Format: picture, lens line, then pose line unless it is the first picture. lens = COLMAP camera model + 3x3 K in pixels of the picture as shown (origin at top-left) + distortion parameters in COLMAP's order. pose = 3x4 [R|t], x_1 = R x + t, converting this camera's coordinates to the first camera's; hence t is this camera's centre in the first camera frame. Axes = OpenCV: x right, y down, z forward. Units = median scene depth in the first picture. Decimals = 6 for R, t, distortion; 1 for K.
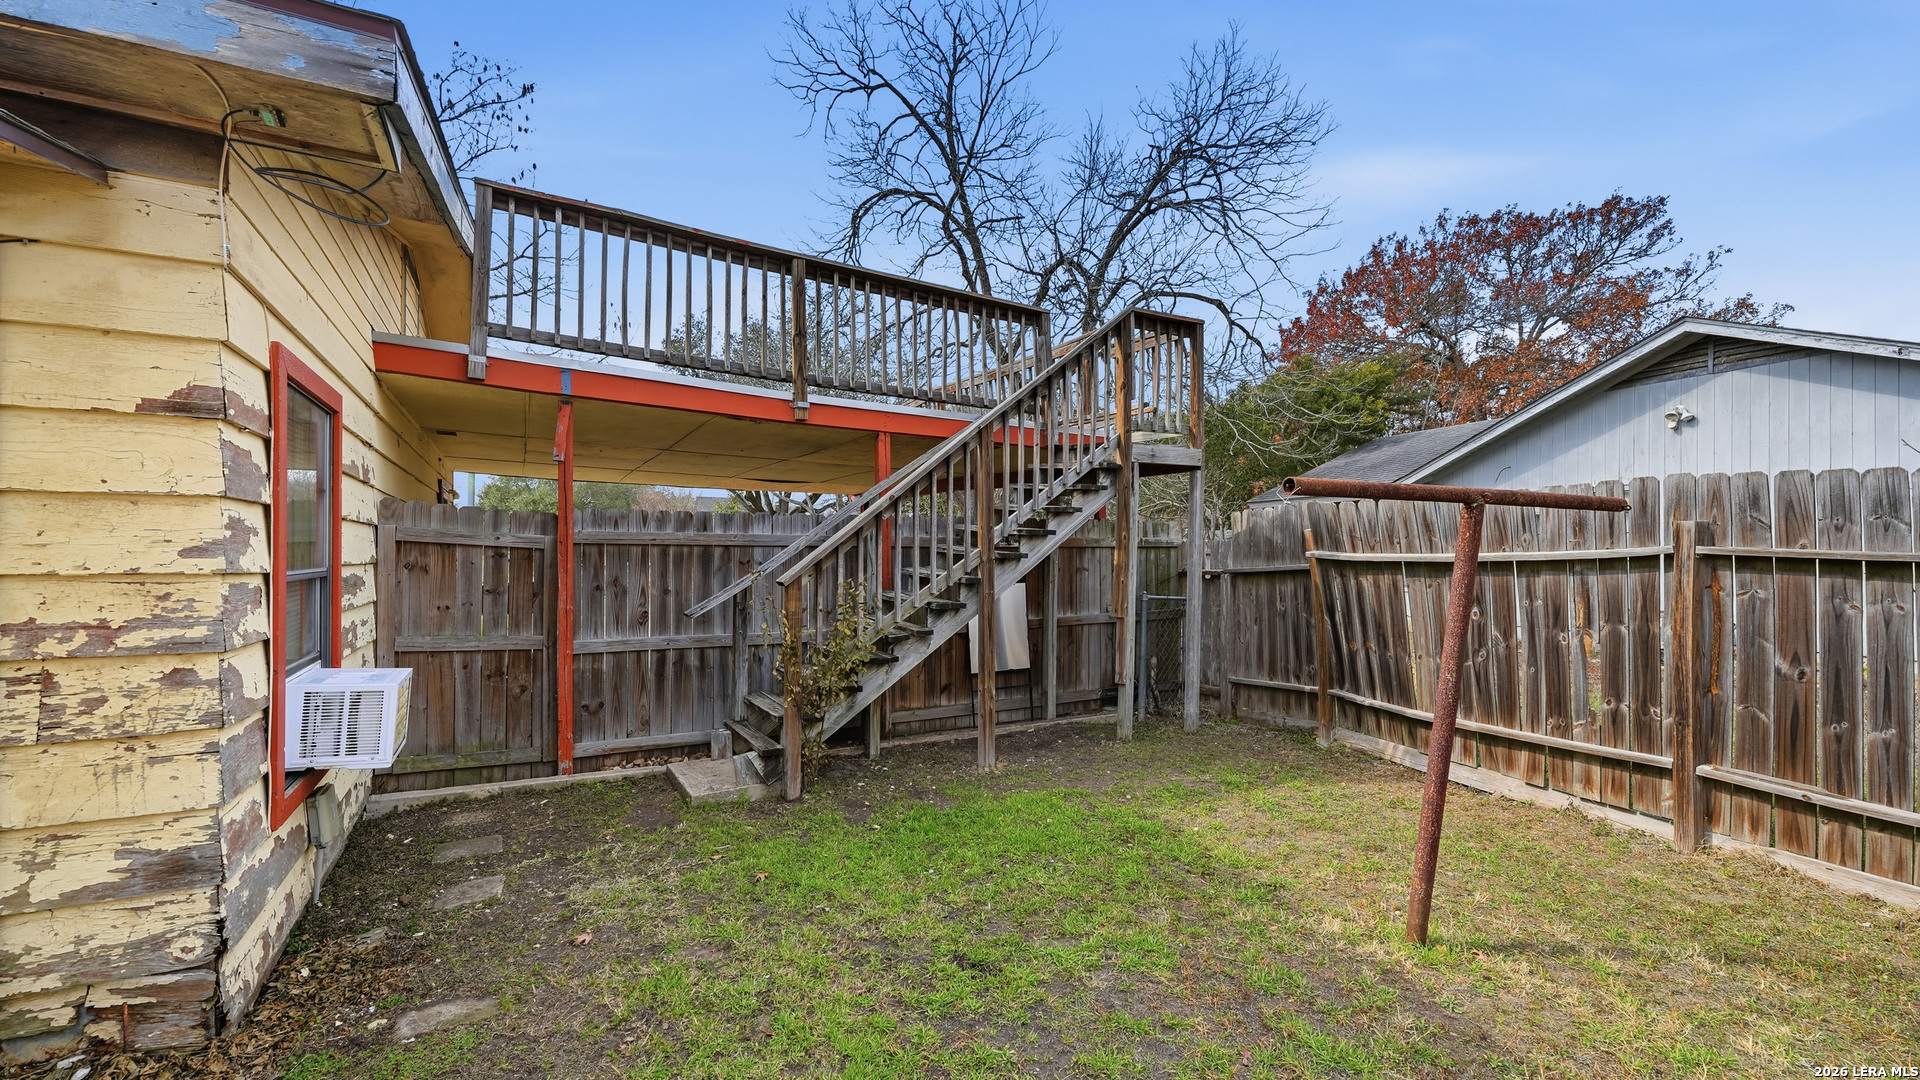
lens RADIAL K [[773.5, 0, 961.6], [0, 773.5, 547.6], [0, 0, 1]] dist [-0.003074, 0.001089]
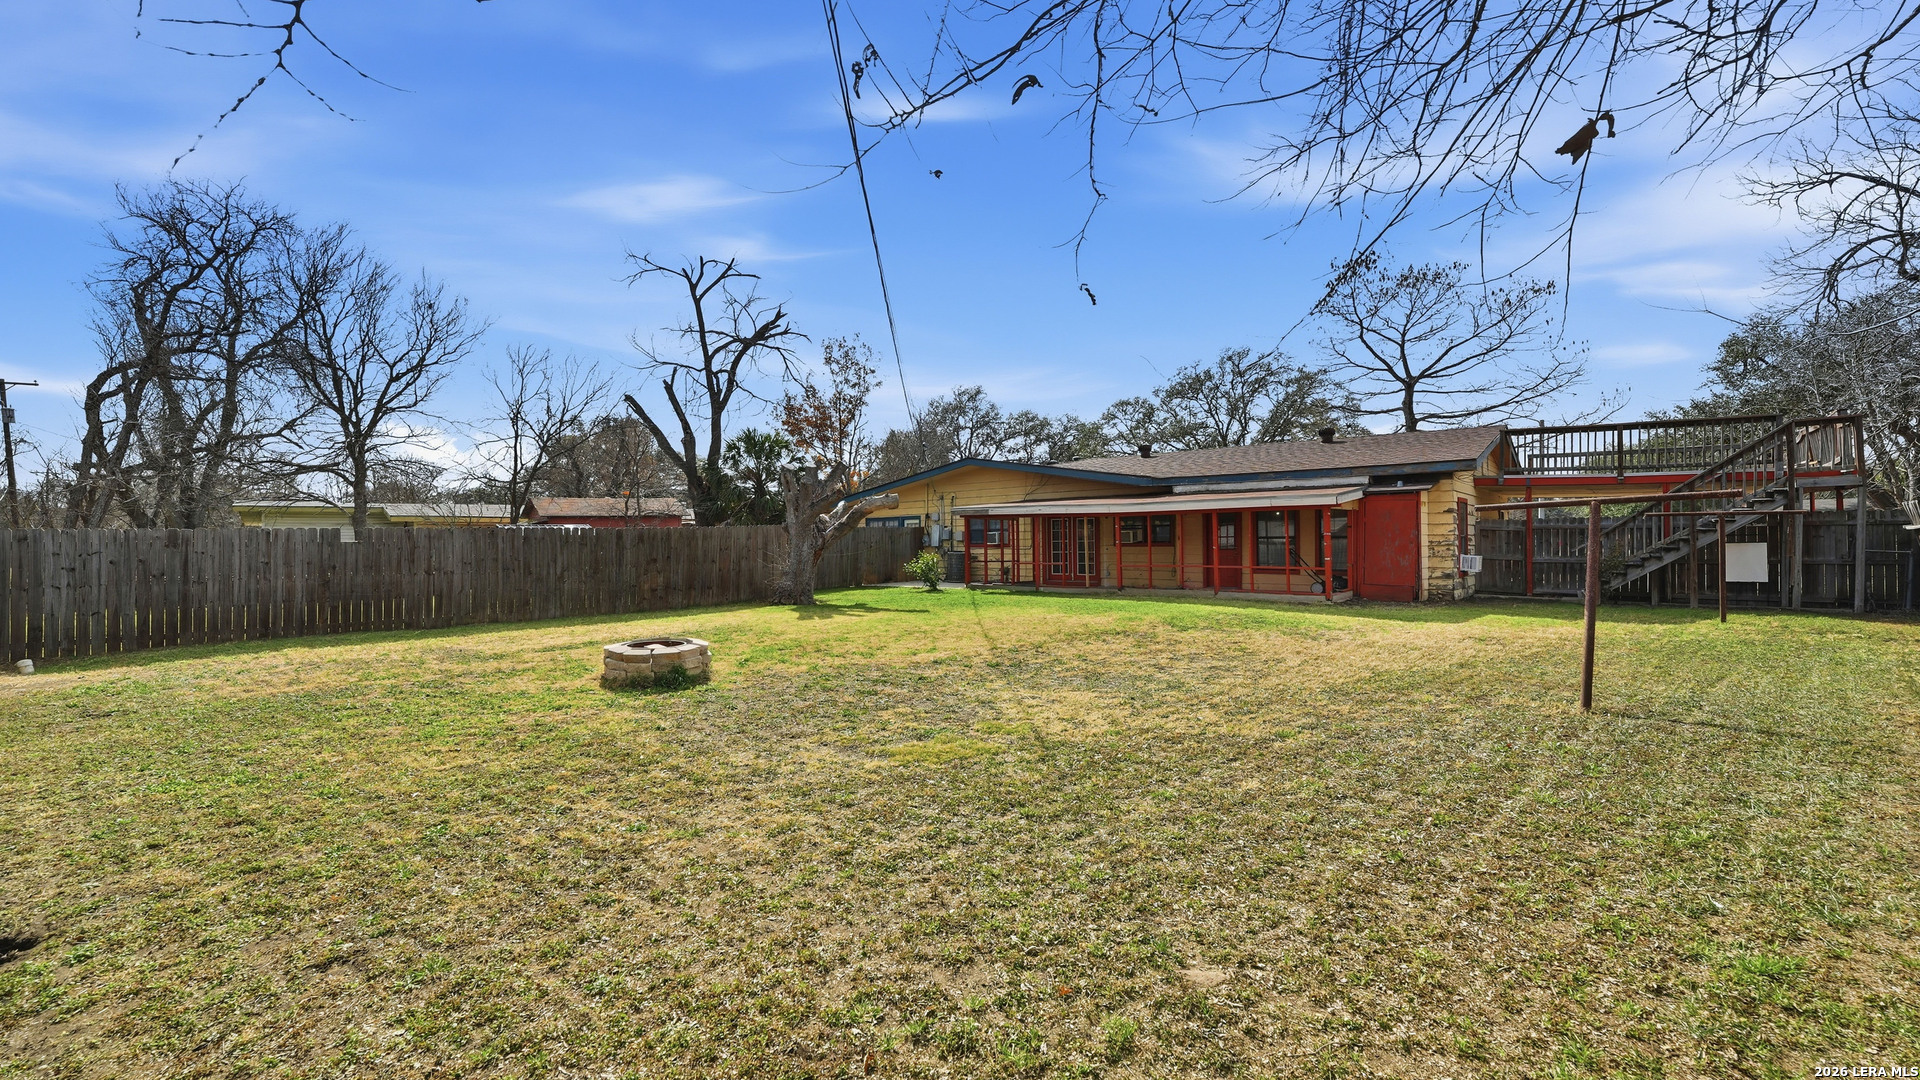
lens RADIAL K [[773.5, 0, 961.1], [0, 773.5, 544.3], [0, 0, 1]] dist [-0.003074, 0.001089]
pose [[0.324080, -0.005984, -0.946011, 1.908066], [0.013443, 0.999908, -0.001720, 0.033598], [0.945934, -0.012160, 0.324131, -2.484583]]
